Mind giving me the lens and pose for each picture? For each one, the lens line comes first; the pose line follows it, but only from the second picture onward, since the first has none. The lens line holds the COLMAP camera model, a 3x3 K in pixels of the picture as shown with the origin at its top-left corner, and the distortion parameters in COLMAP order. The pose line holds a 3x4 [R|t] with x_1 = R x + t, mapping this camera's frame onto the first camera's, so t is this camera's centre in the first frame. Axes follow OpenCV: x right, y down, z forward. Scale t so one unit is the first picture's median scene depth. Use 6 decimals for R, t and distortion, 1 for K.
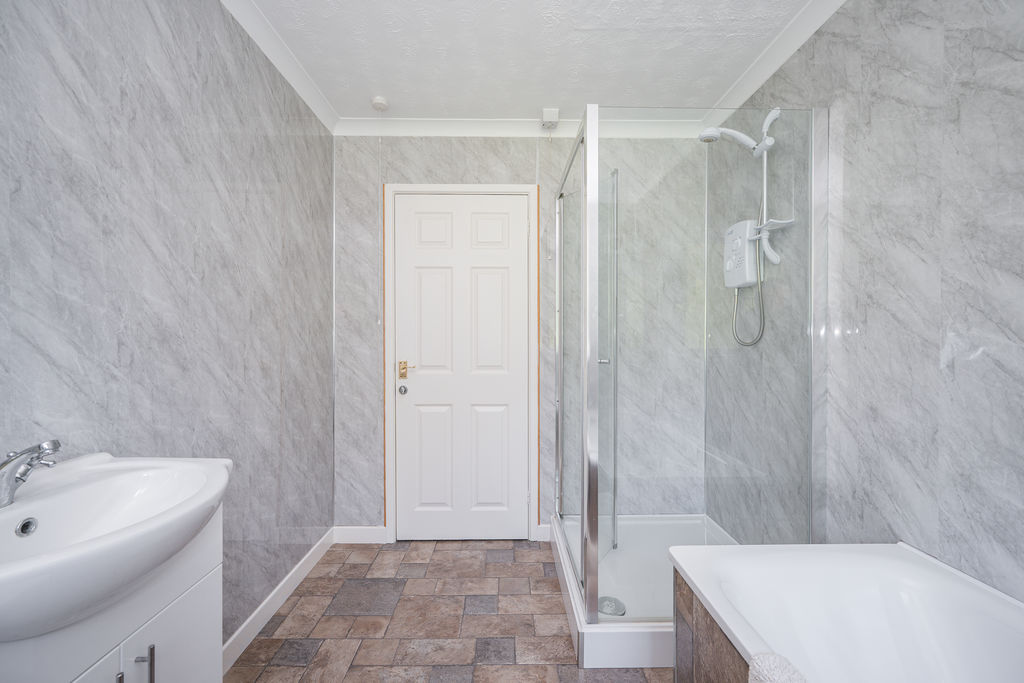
lens RADIAL K [[409.2, 0, 511.9], [0, 409.2, 339.8], [0, 0, 1]] dist [-0.003961, 0.000438]
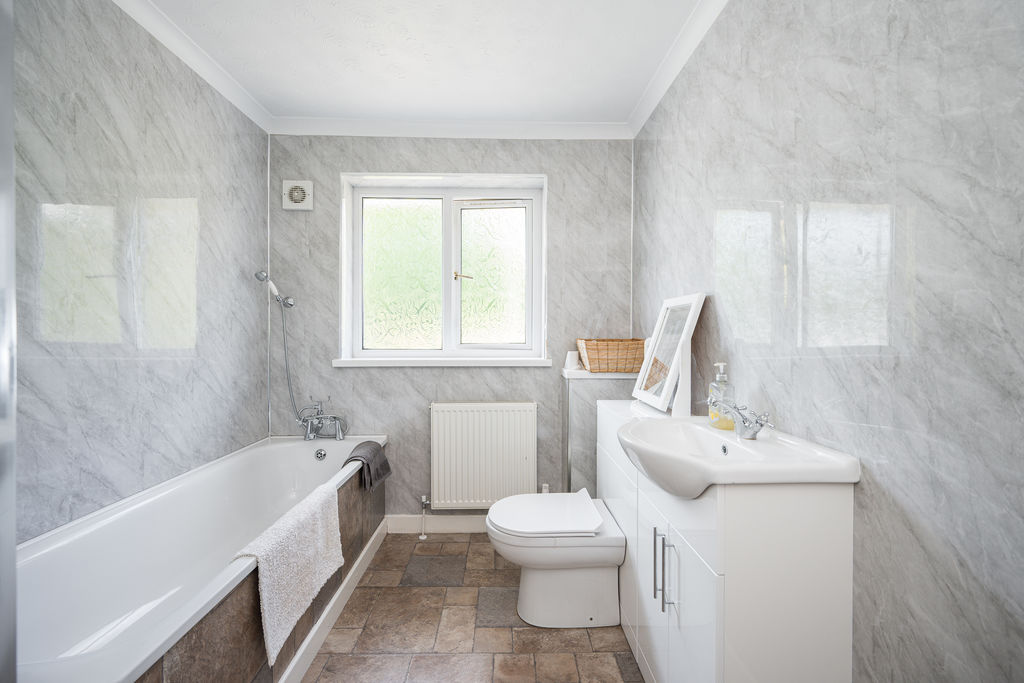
lens RADIAL K [[409.2, 0, 511.2], [0, 409.2, 338.6], [0, 0, 1]] dist [-0.003961, 0.000438]
pose [[-0.999994, -0.001564, -0.003157, -0.215326], [-0.001590, 0.999964, 0.008342, -0.000072], [0.003144, 0.008347, -0.999960, 1.763602]]
